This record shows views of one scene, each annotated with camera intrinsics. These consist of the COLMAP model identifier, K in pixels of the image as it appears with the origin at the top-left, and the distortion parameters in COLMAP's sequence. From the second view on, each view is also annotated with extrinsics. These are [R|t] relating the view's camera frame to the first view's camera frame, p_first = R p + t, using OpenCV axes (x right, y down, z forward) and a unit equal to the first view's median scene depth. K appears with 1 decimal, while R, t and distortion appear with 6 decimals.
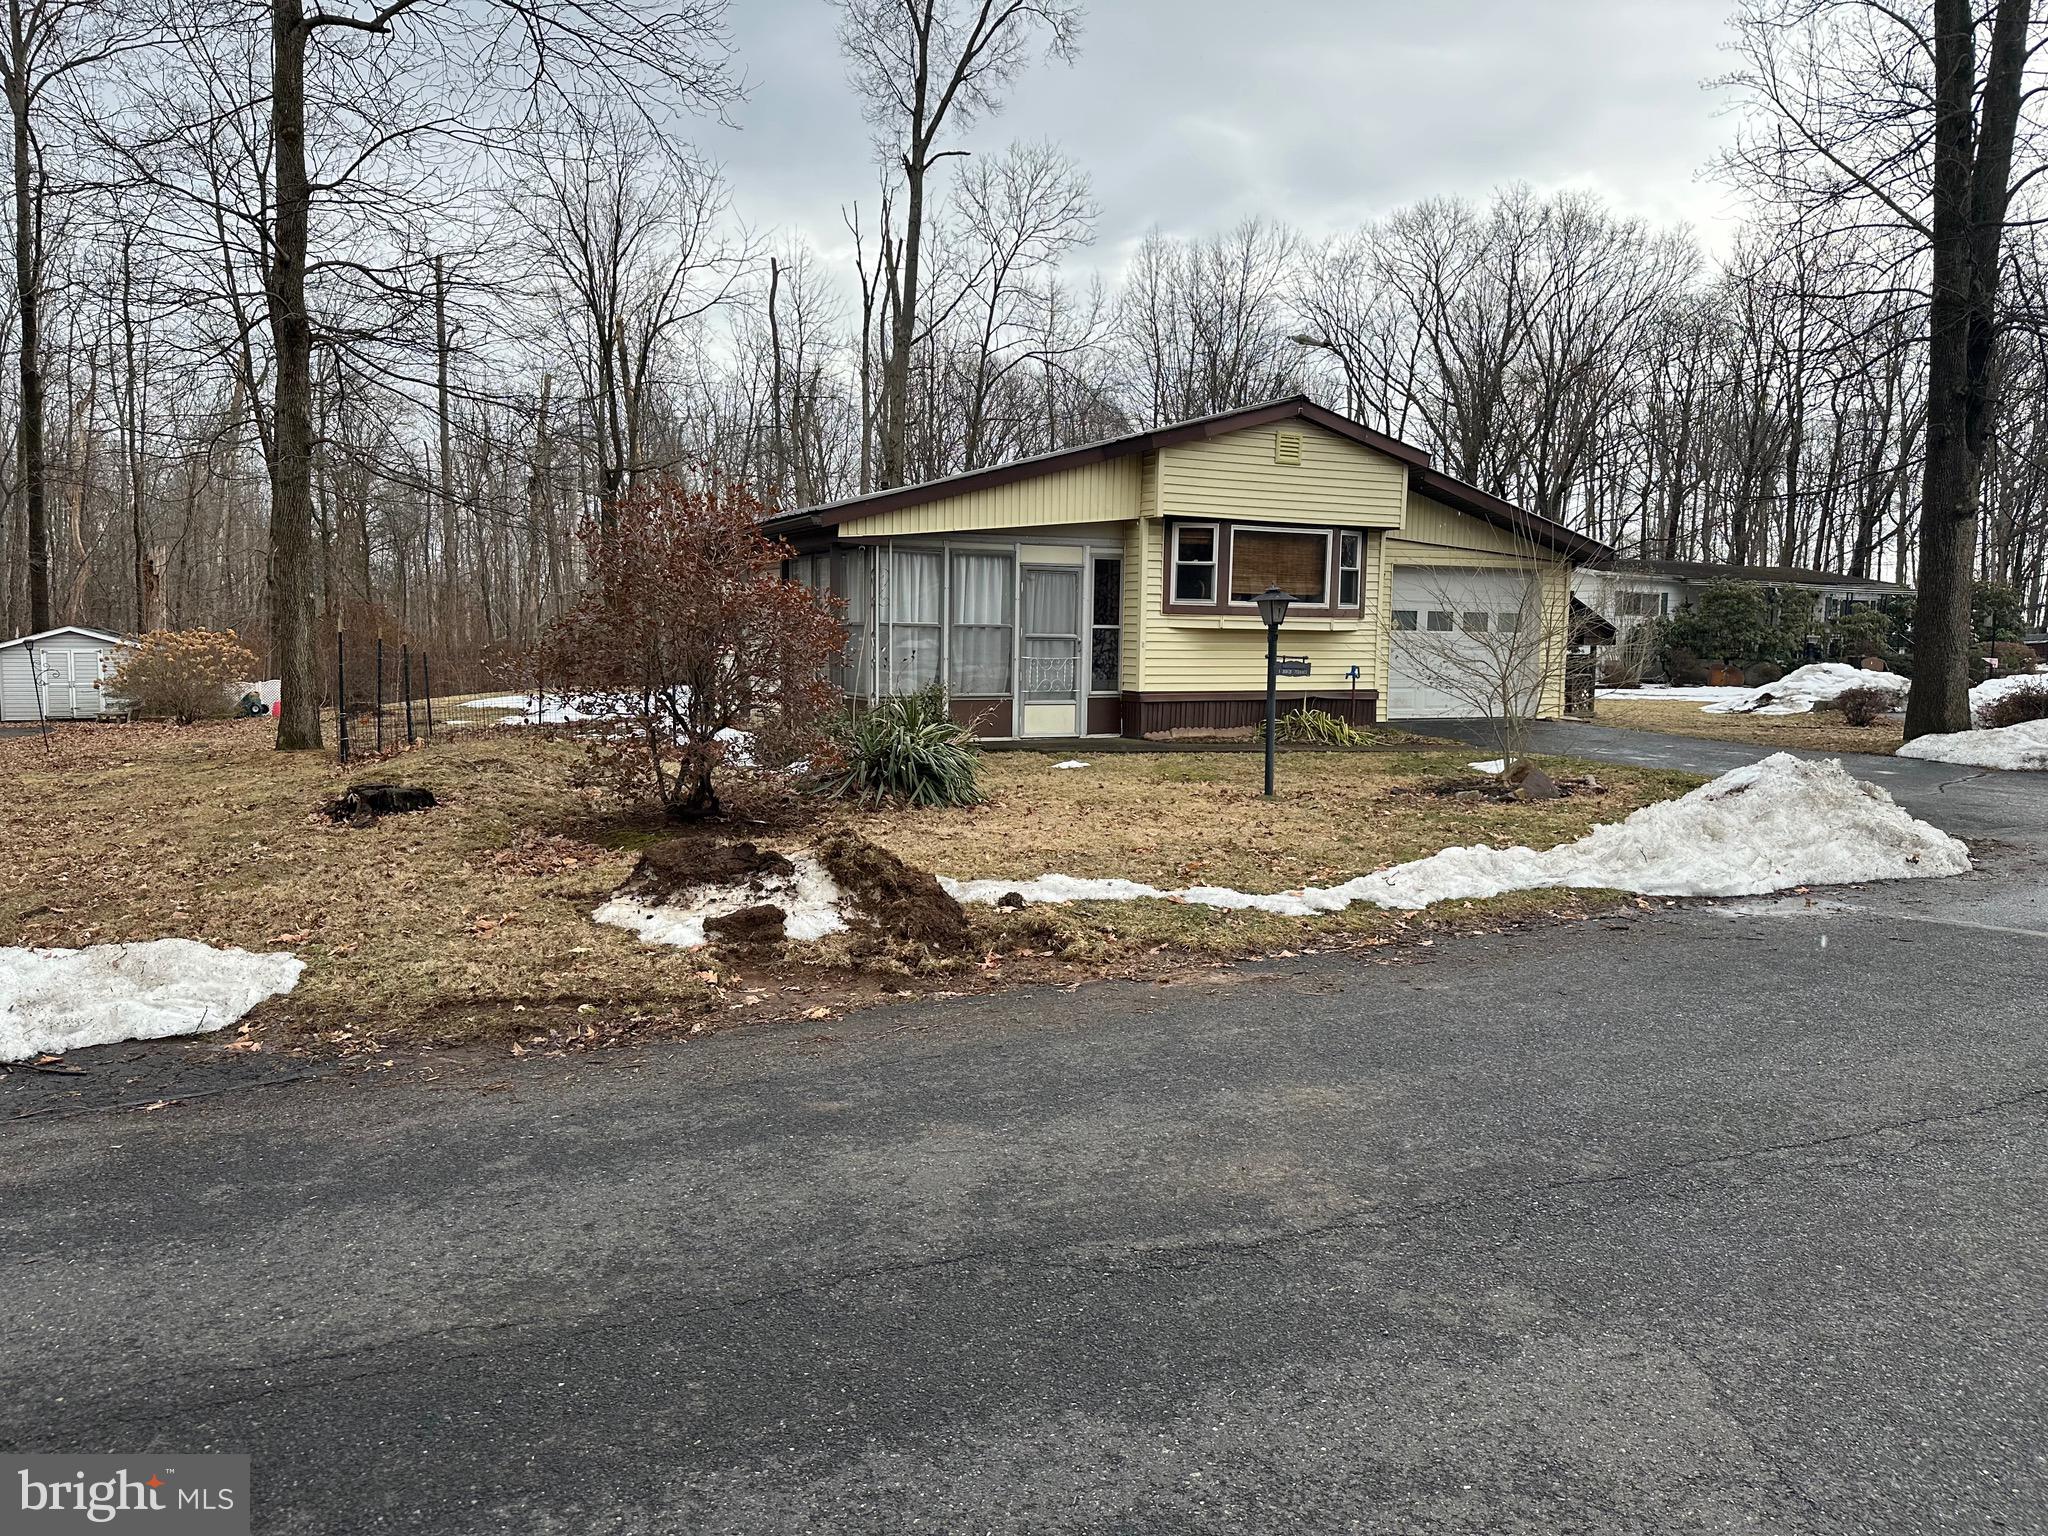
lens RADIAL K [[1444.8, 0, 1023.8], [0, 1444.8, 763.8], [0, 0, 1]] dist [0.016634, -0.022592]
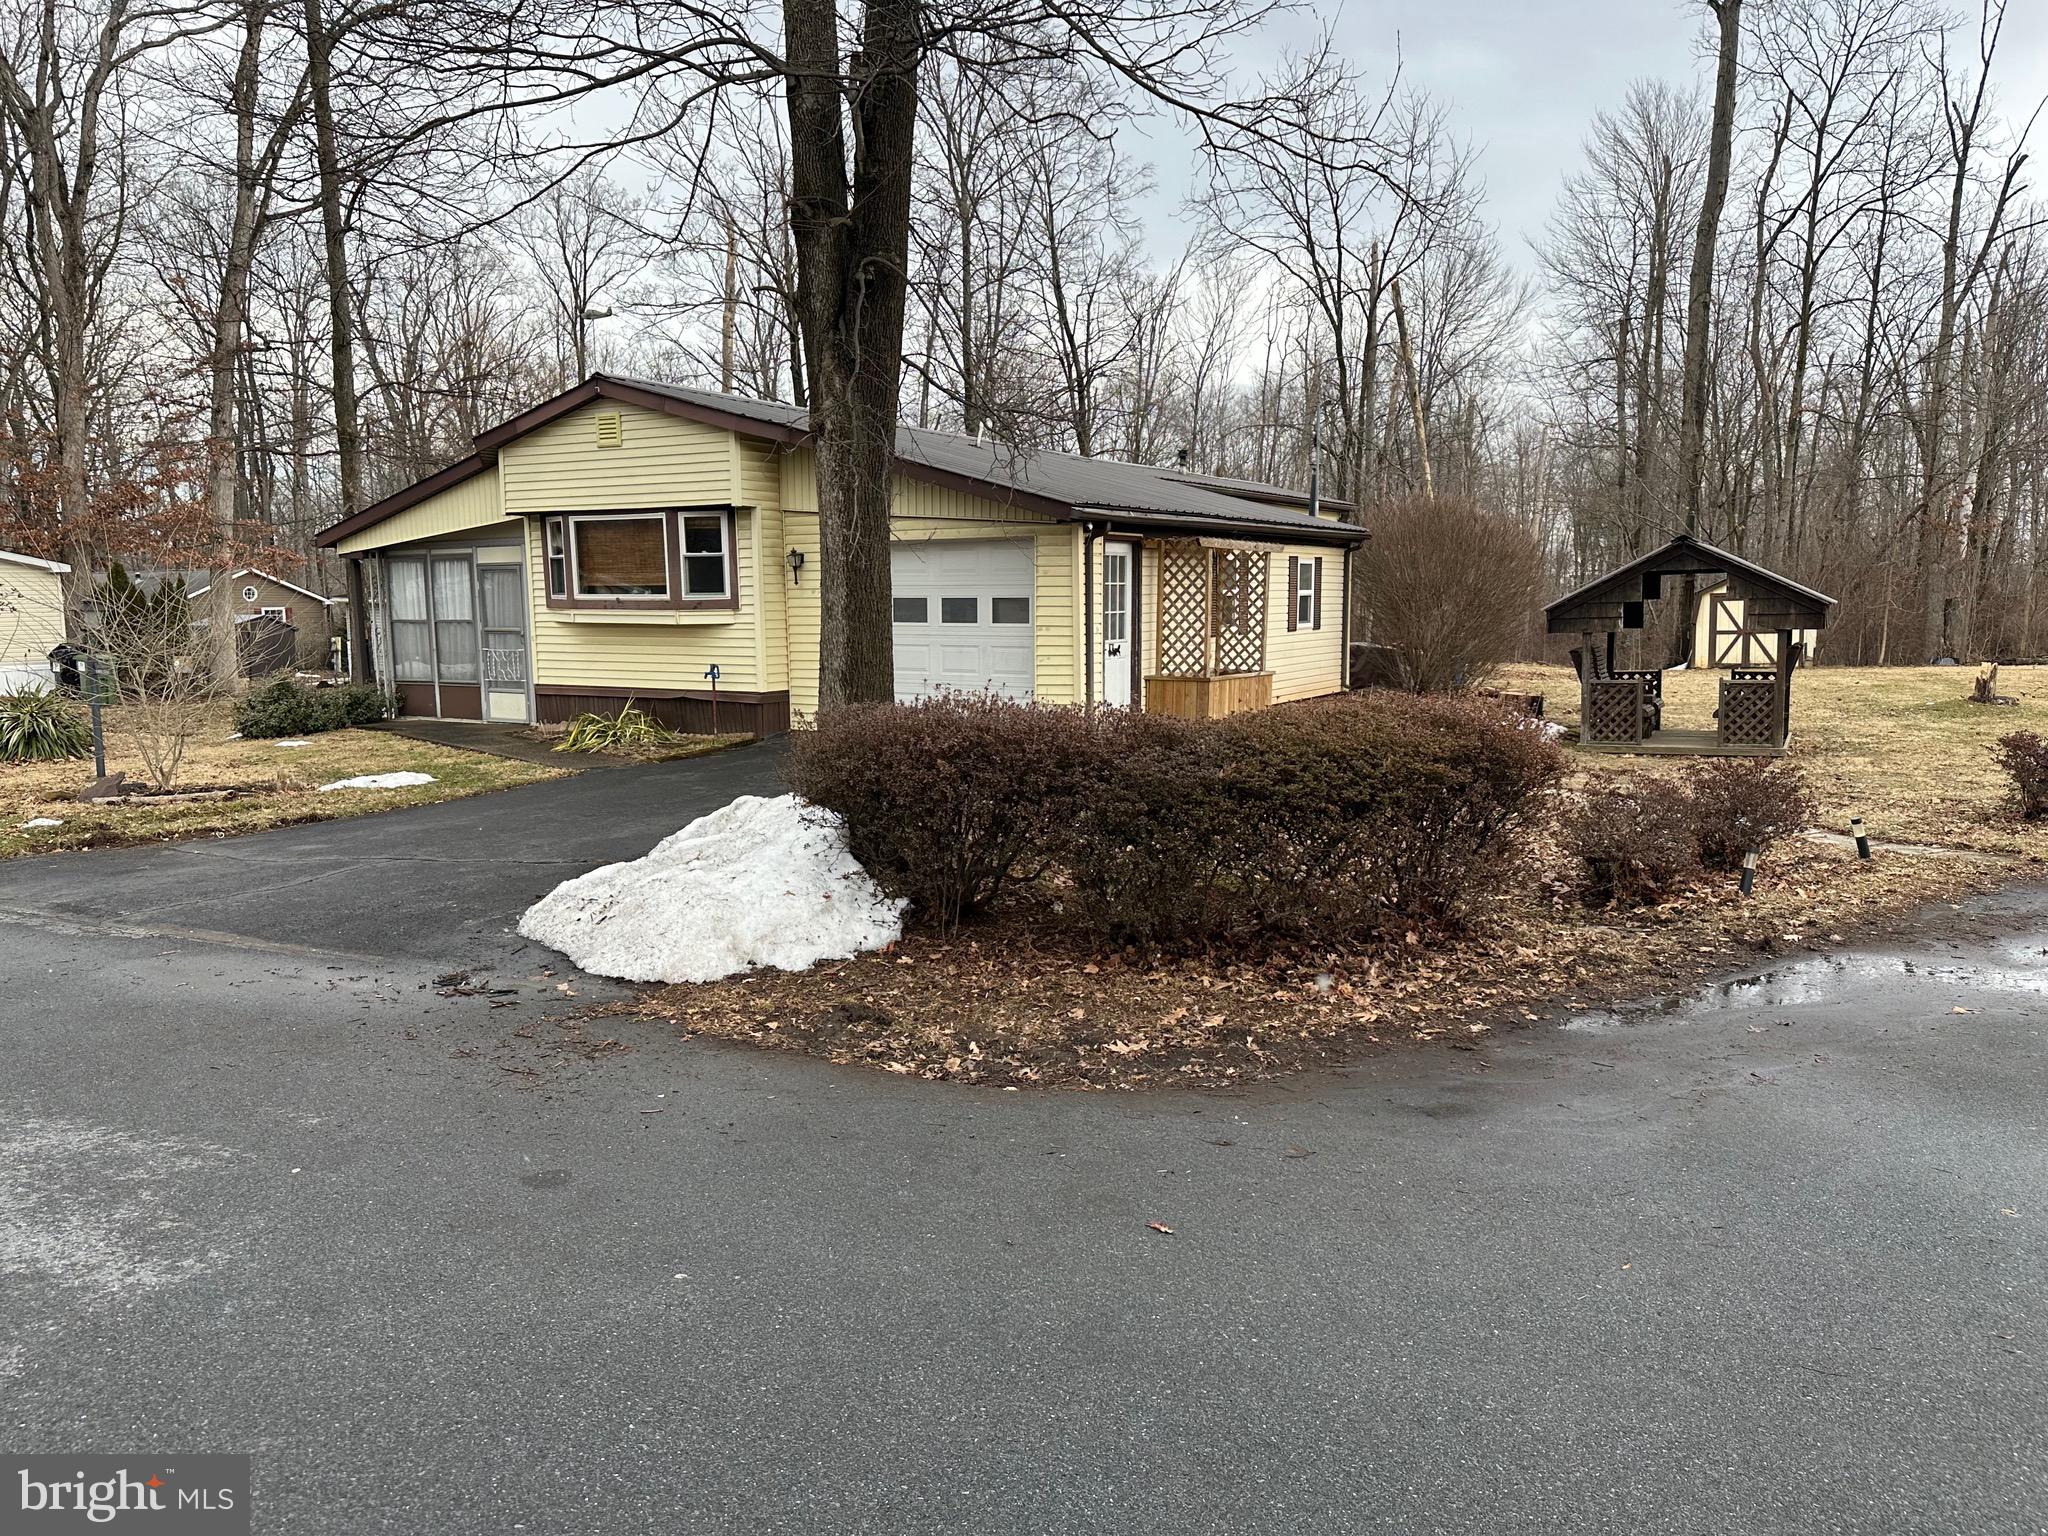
lens RADIAL K [[1444.8, 0, 1024.4], [0, 1444.8, 771.9], [0, 0, 1]] dist [0.016634, -0.022592]
pose [[0.575286, 0.080738, -0.813958, 1.090117], [-0.071772, 0.996261, 0.048094, -0.059396], [0.814797, 0.030752, 0.578930, 0.659695]]
